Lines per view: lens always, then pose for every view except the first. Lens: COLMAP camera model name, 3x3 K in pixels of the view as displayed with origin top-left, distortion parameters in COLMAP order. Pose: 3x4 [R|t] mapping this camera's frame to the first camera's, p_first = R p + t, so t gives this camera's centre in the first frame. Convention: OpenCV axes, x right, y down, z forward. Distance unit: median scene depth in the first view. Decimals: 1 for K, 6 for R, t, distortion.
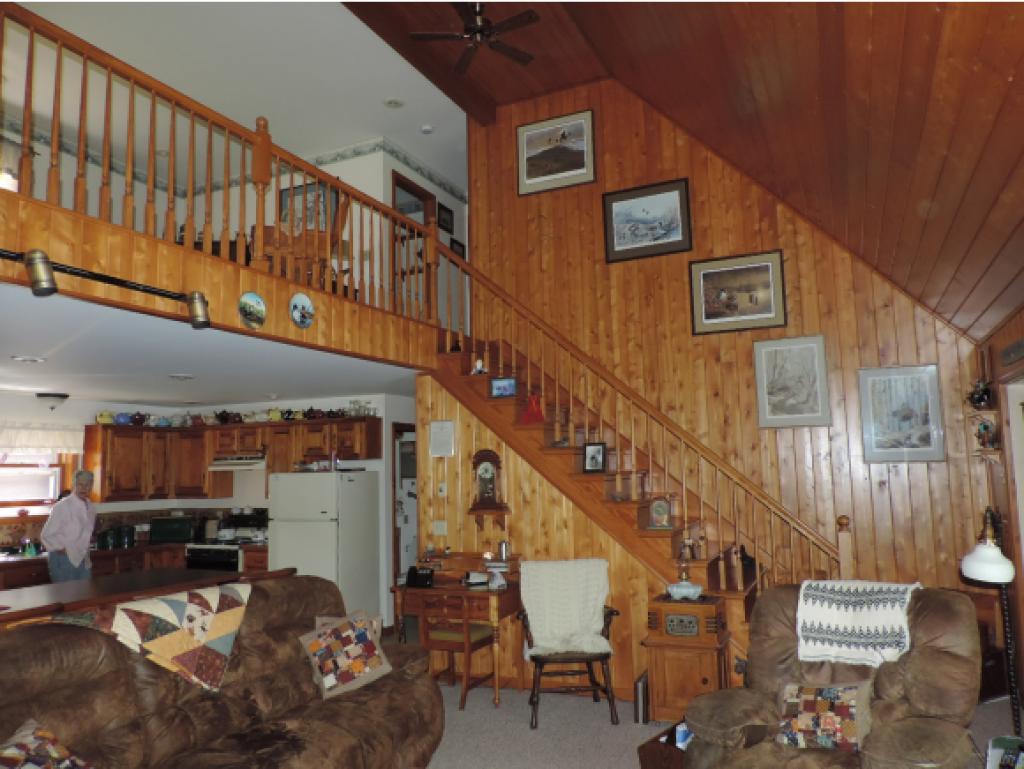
lens RADIAL K [[729.8, 0, 512.0], [0, 729.8, 384.5], [0, 0, 1]] dist [-0.025937, -0.000924]
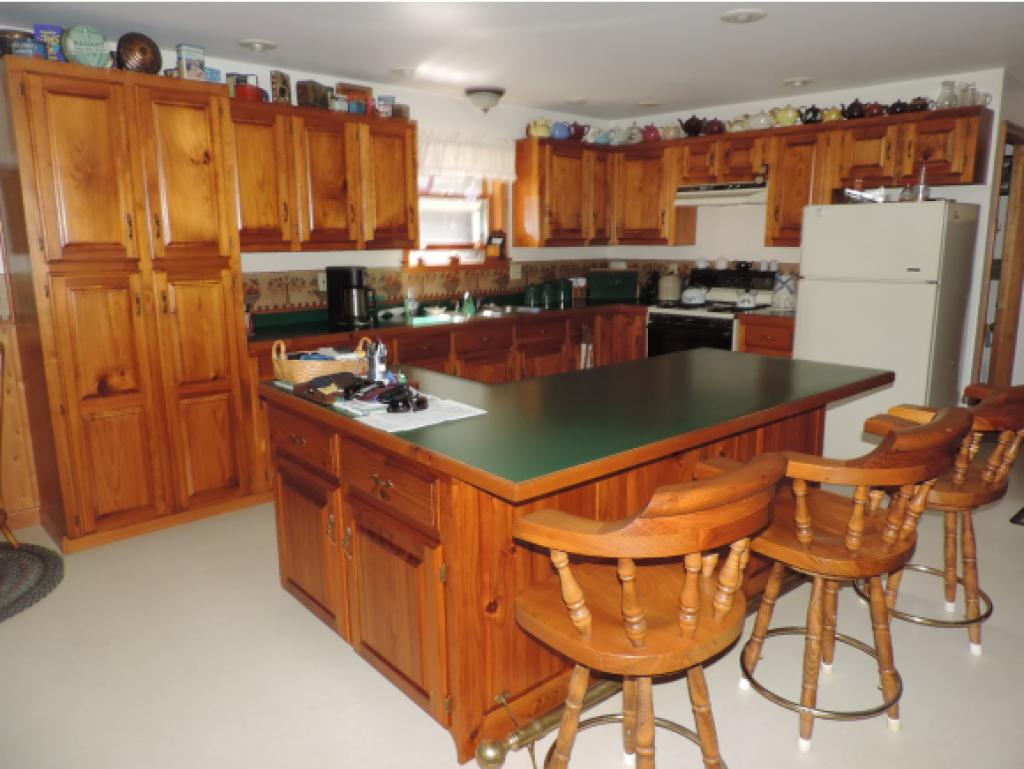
lens RADIAL K [[734.8, 0, 512.0], [0, 734.8, 384.5], [0, 0, 1]] dist [-0.023237, 0.023457]
pose [[0.926014, 0.090939, -0.366371, -0.292109], [0.031259, 0.948742, 0.314501, 0.055474], [0.376192, -0.302685, 0.875706, 0.269711]]
